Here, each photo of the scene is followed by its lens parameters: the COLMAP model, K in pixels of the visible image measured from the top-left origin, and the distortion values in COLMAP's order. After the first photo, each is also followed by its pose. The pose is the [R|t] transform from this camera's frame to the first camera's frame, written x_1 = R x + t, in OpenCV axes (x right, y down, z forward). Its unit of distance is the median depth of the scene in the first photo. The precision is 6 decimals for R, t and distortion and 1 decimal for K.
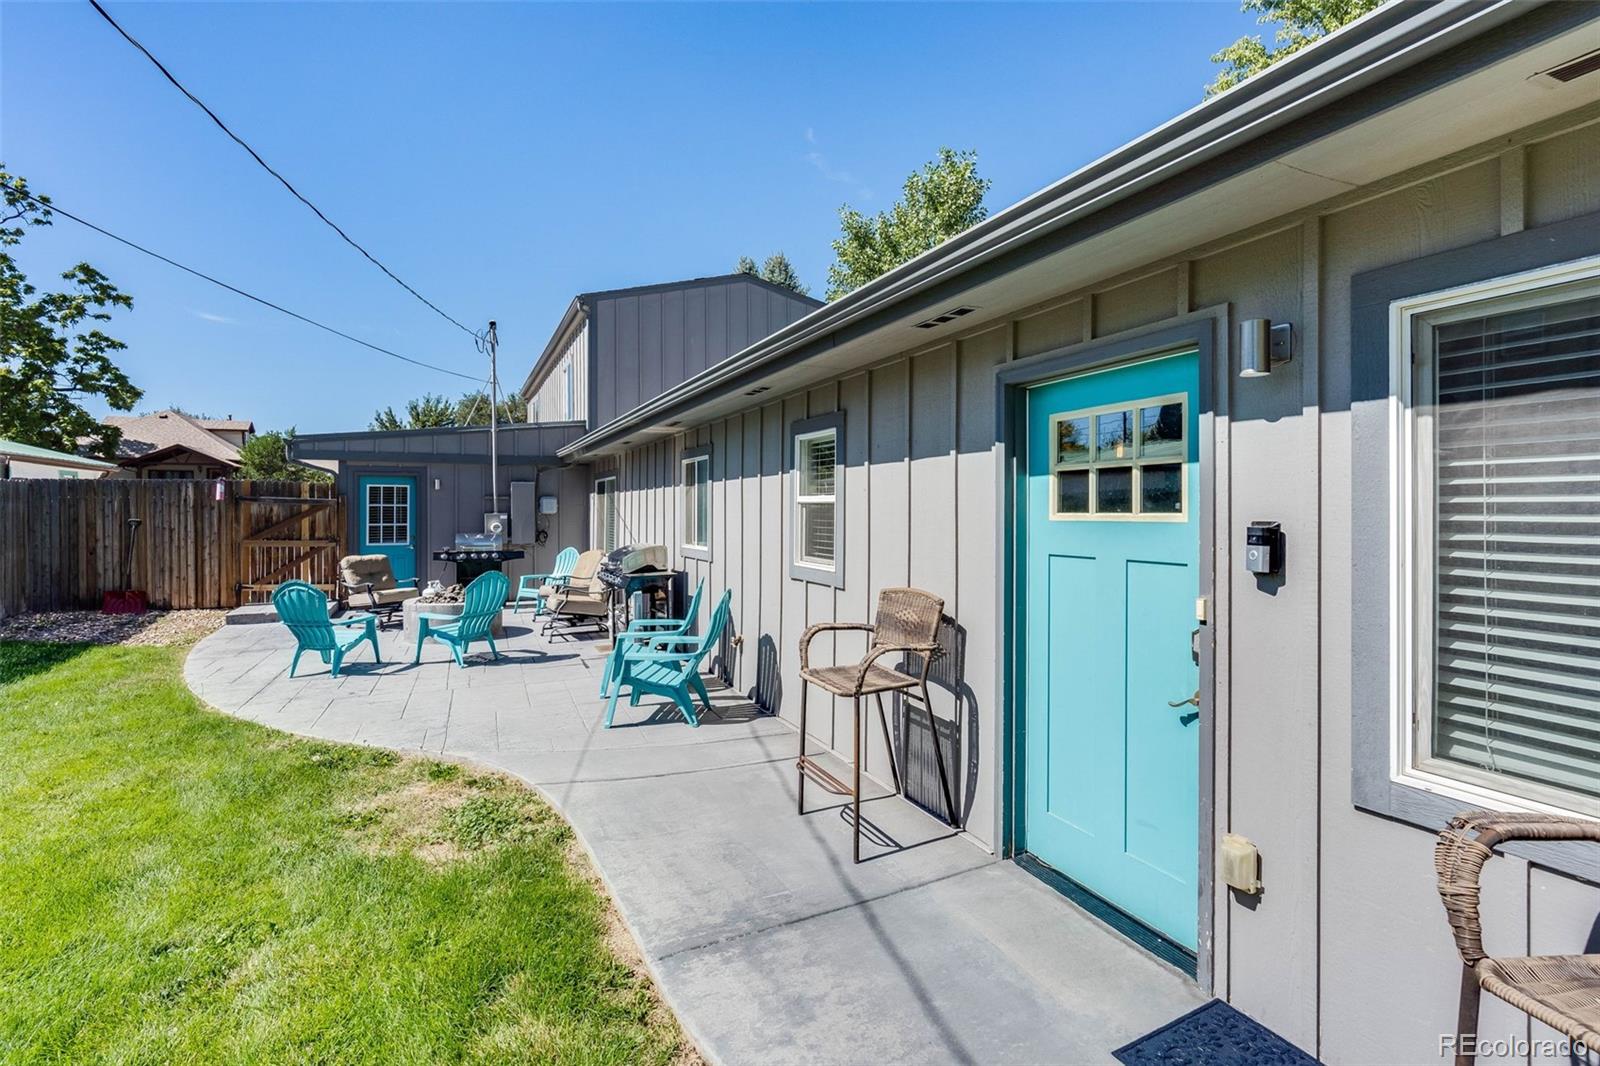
lens RADIAL K [[728.6, 0, 784.2], [0, 728.6, 503.6], [0, 0, 1]] dist [-0.008386, 0.000755]
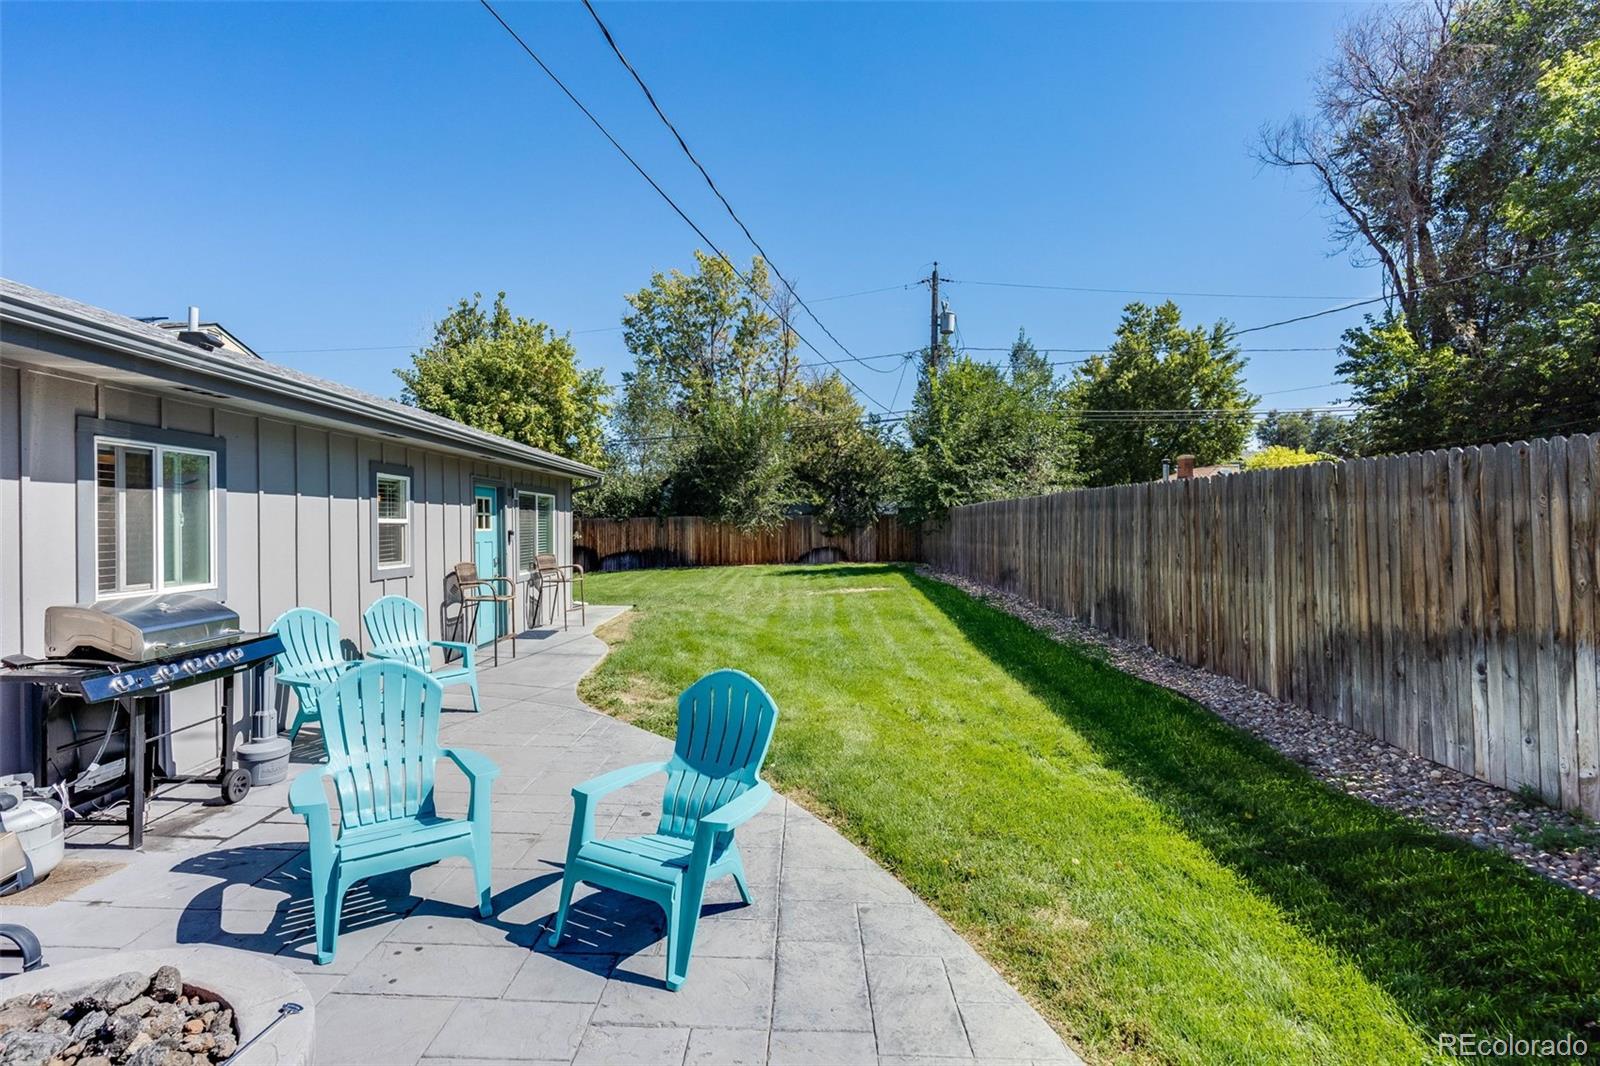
lens RADIAL K [[727.2, 0, 791.8], [0, 727.2, 517.2], [0, 0, 1]] dist [-0.002251, 0.000654]
pose [[-0.907366, 0.010632, 0.420206, -0.187156], [0.004125, 0.999857, -0.016391, 0.001895], [-0.420321, -0.013139, -0.907281, 0.287513]]
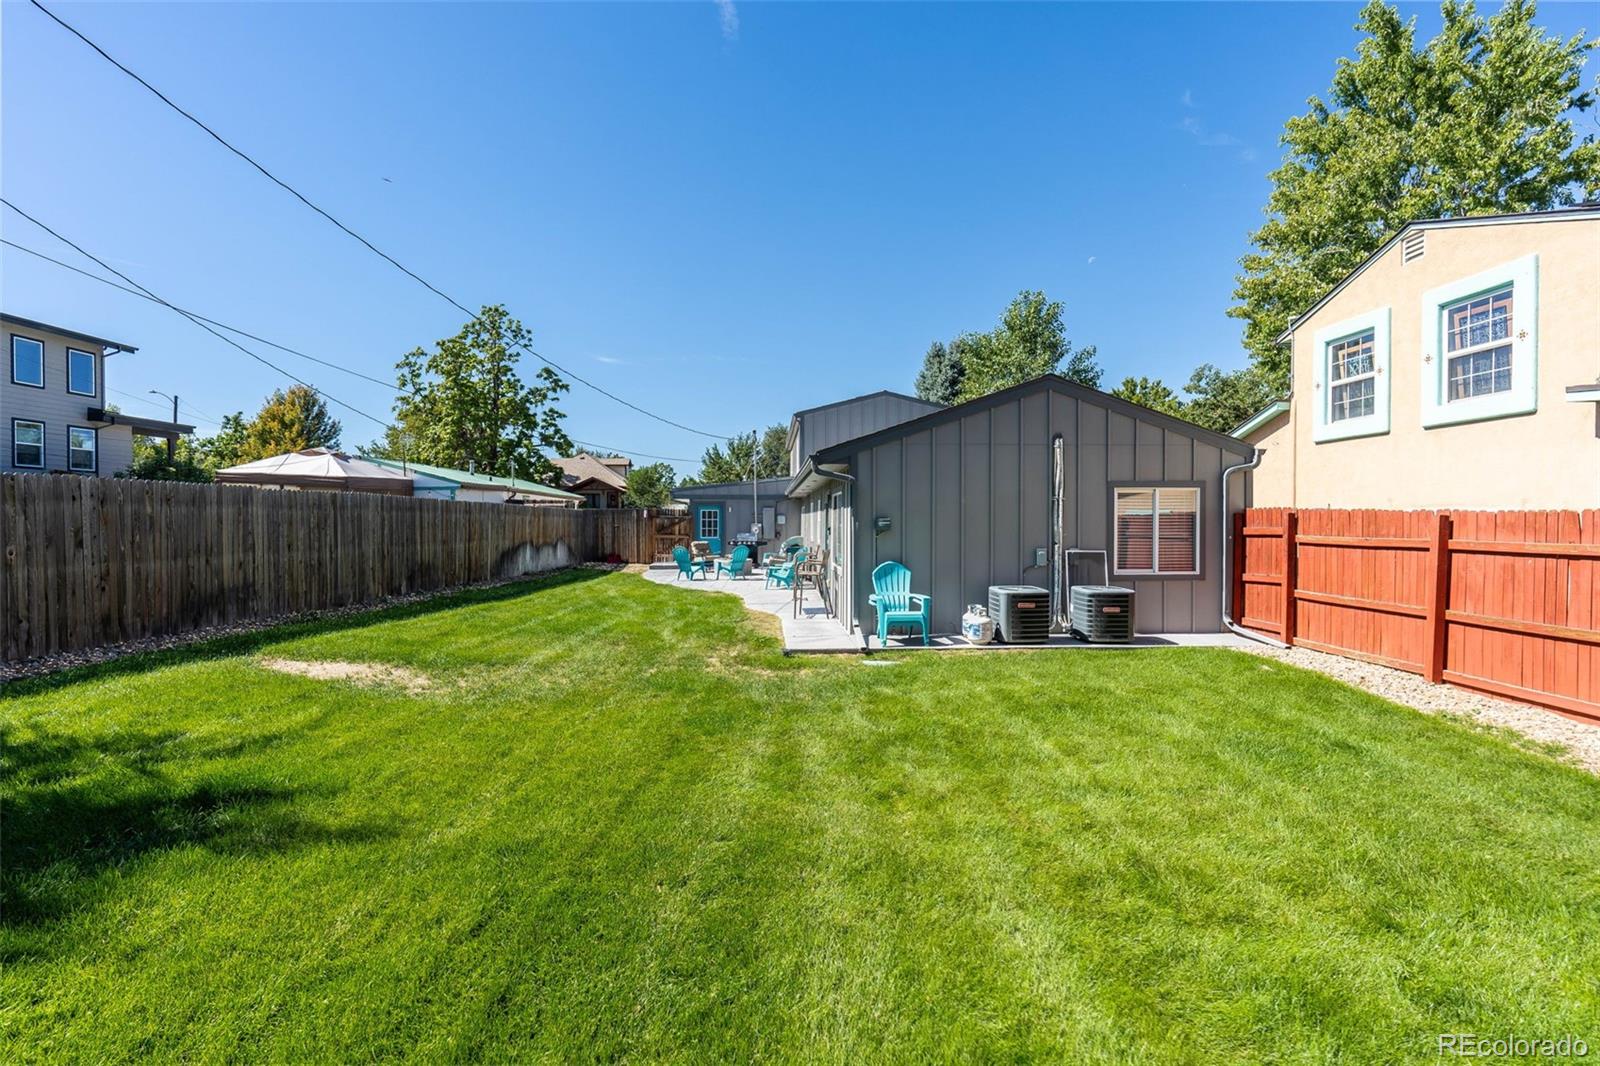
lens RADIAL K [[728.3, 0, 791.6], [0, 728.3, 520.3], [0, 0, 1]] dist [-0.002571, 0.000643]
pose [[0.922428, 0.004128, -0.386148, 0.179101], [-0.000573, 0.999956, 0.009321, -0.005498], [0.386170, -0.008377, 0.922390, -0.313190]]
